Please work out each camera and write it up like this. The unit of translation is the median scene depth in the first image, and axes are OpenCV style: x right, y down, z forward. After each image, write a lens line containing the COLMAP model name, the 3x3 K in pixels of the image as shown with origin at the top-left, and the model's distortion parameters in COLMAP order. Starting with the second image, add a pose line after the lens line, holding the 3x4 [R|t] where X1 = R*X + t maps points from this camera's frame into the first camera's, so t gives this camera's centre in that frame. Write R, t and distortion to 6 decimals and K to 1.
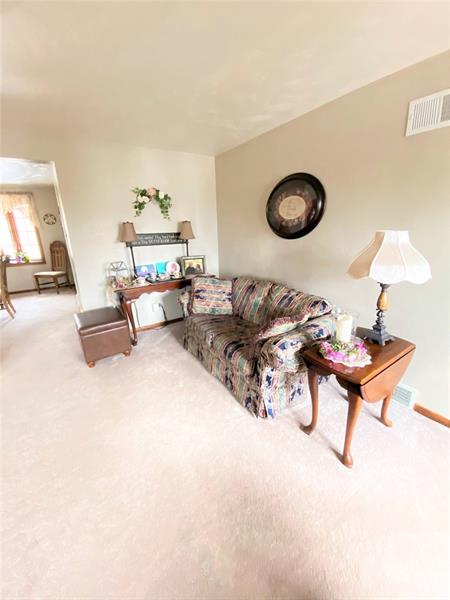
lens RADIAL K [[243.7, 0, 225.1], [0, 243.7, 299.2], [0, 0, 1]] dist [-0.000781, -0.000258]
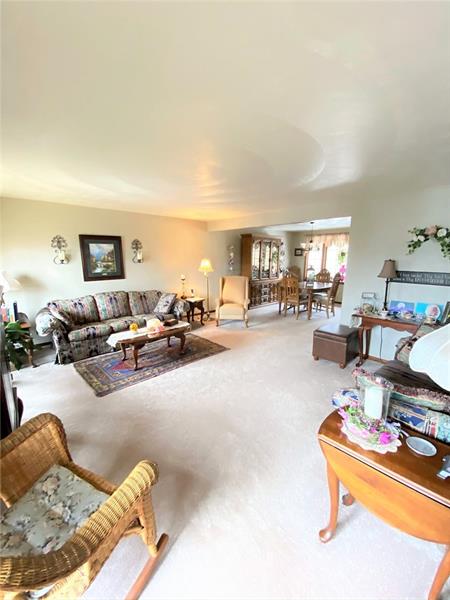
lens RADIAL K [[243.7, 0, 226.1], [0, 243.7, 296.5], [0, 0, 1]] dist [-0.000781, -0.000258]
pose [[0.171010, 0.195810, -0.965616, 0.431691], [-0.292475, 0.945966, 0.140028, -0.075181], [0.940858, 0.258472, 0.219039, 0.081120]]
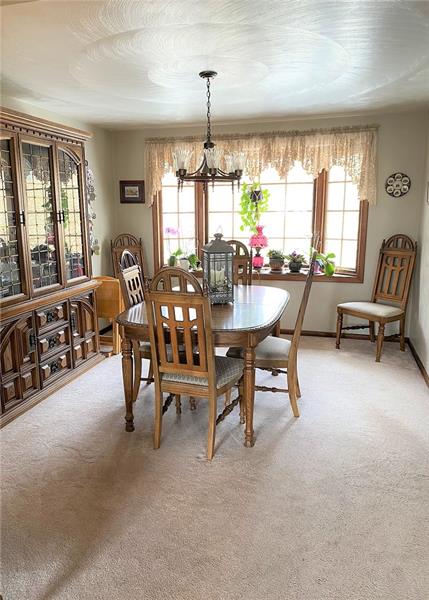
lens RADIAL K [[464.9, 0, 215.4], [0, 464.9, 300.8], [0, 0, 1]] dist [-0.004261, -0.000816]
pose [[0.675230, 0.171699, -0.717345, -0.430391], [-0.226507, 0.973807, 0.019875, -0.099453], [0.701968, 0.149063, 0.696434, 0.323577]]
